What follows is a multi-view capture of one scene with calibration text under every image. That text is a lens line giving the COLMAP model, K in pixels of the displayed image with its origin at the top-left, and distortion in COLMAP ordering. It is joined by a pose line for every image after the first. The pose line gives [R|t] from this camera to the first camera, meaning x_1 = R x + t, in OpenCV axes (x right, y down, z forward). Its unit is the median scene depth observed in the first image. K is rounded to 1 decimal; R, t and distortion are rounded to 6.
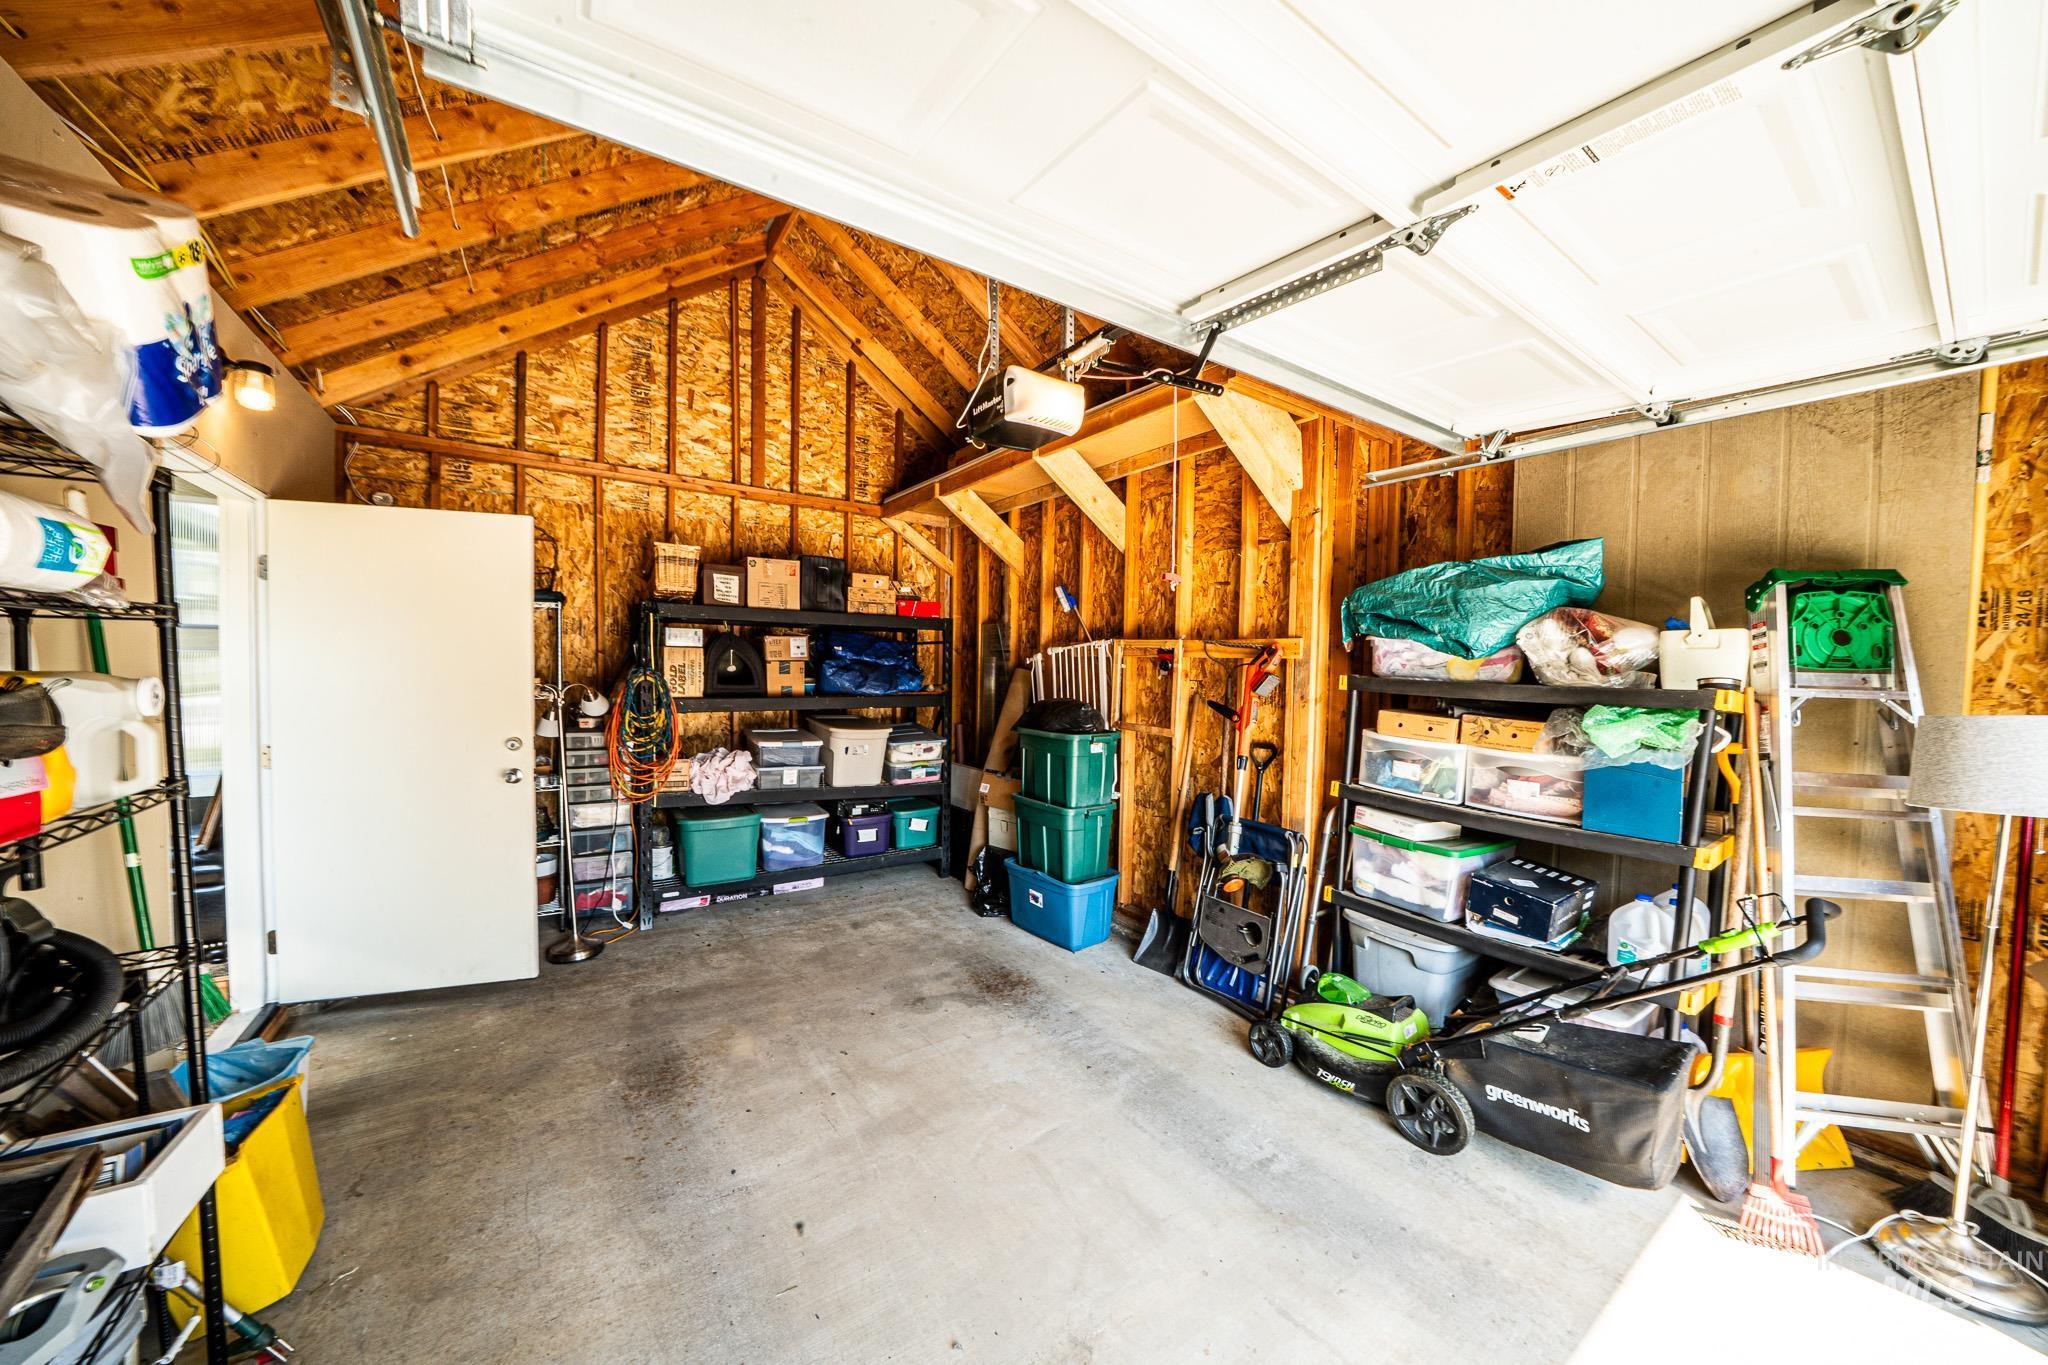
lens RADIAL K [[713.0, 0, 1026.5], [0, 713.0, 688.4], [0, 0, 1]] dist [-0.027057, 0.002621]
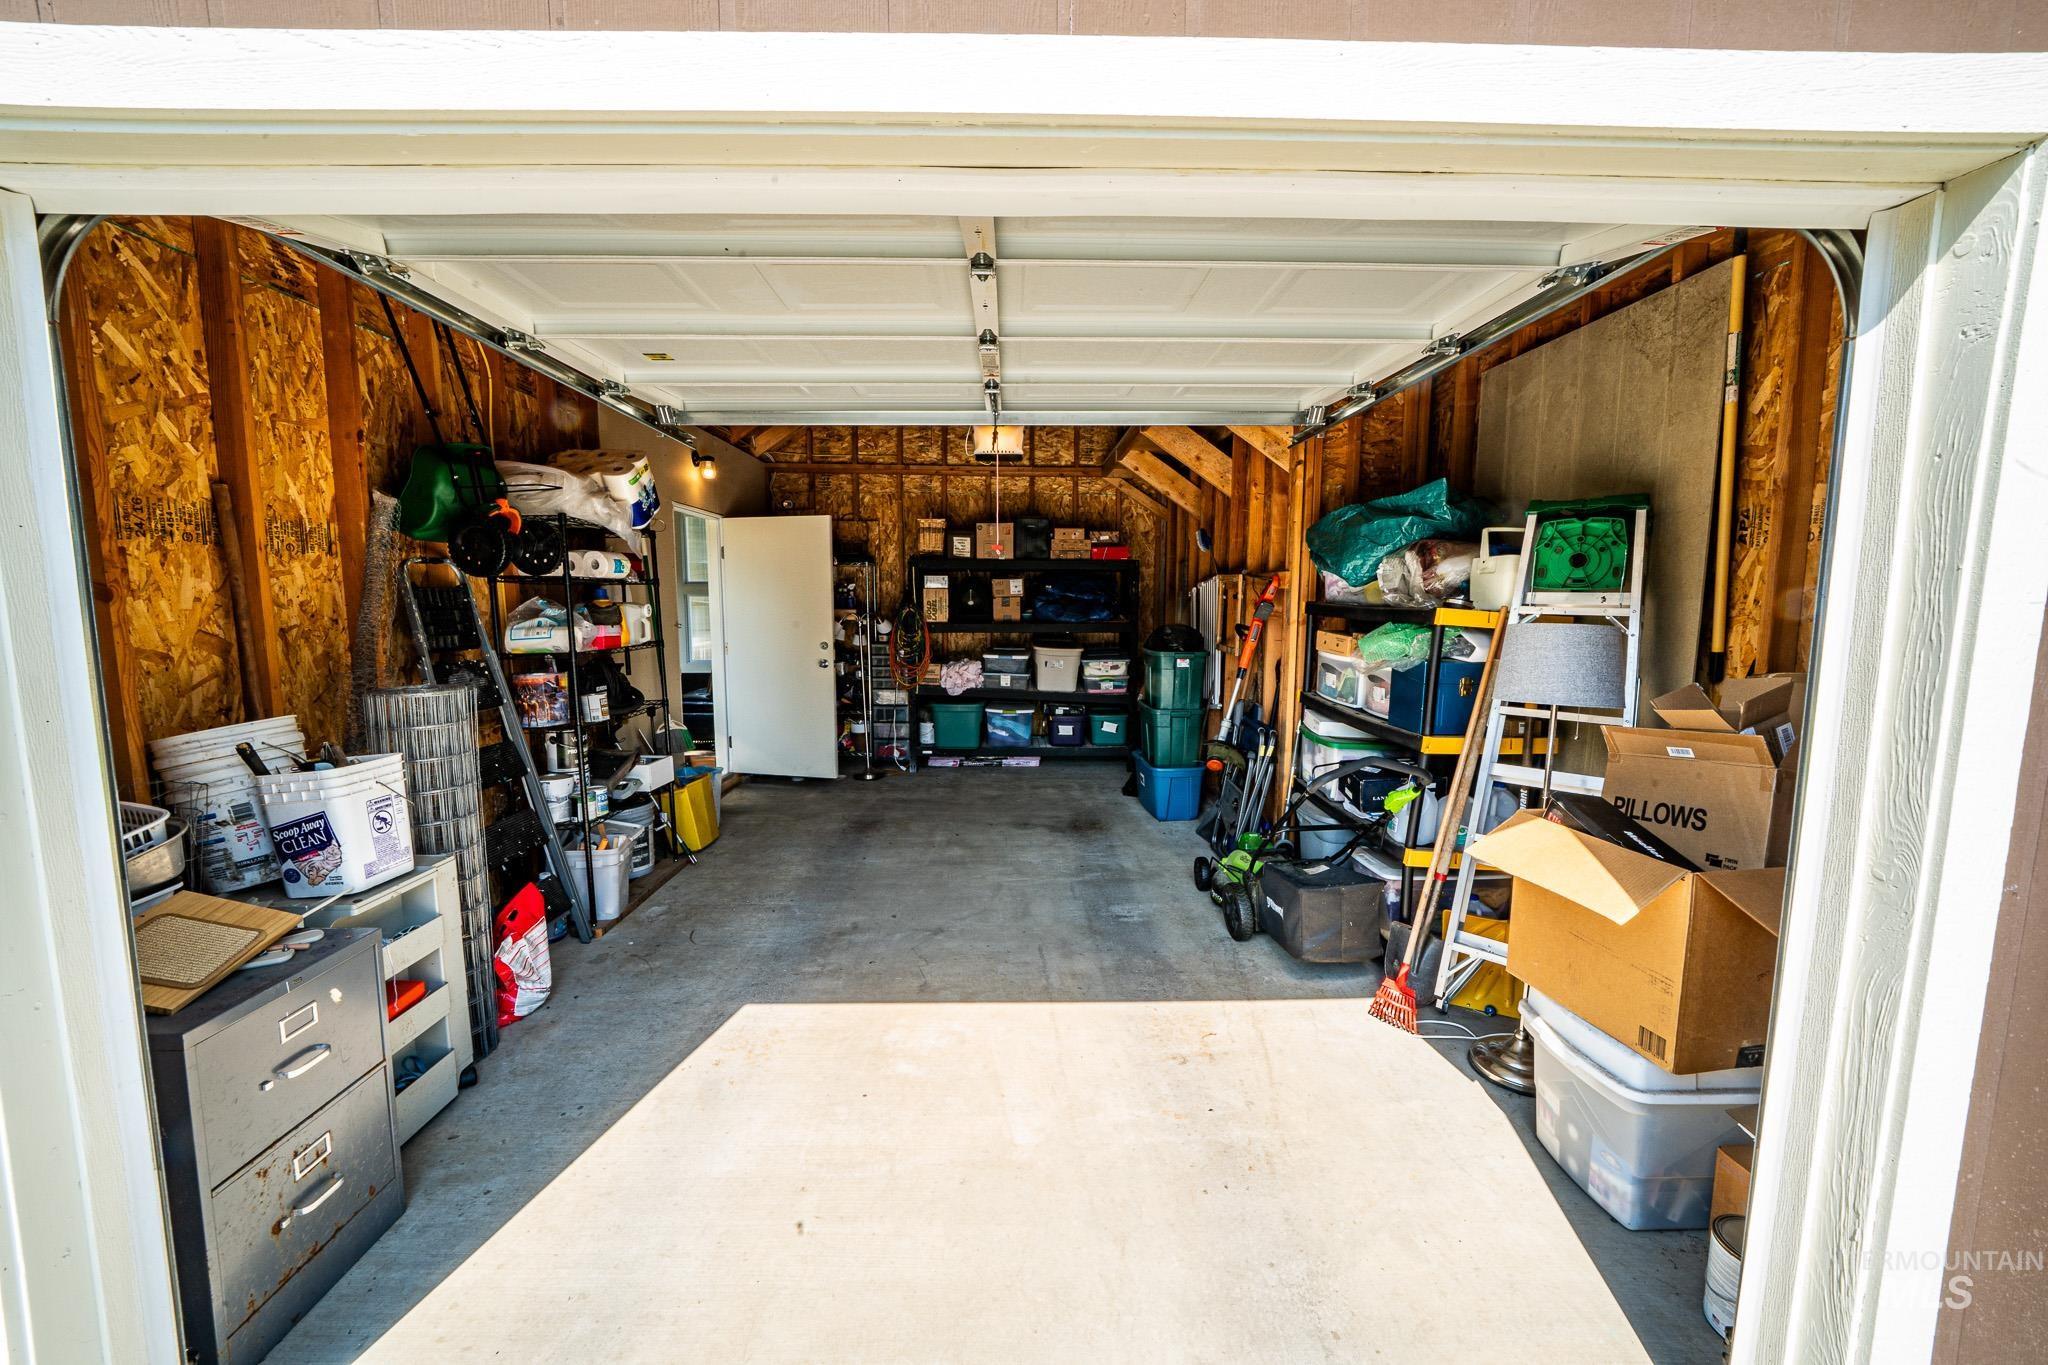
lens RADIAL K [[784.7, 0, 1018.2], [0, 784.7, 683.2], [0, 0, 1]] dist [-0.002032, -0.000094]
pose [[0.834432, 0.045587, -0.549222, 0.549588], [-0.006927, 0.997362, 0.072259, 0.019086], [0.551068, -0.056491, 0.832546, -0.274160]]
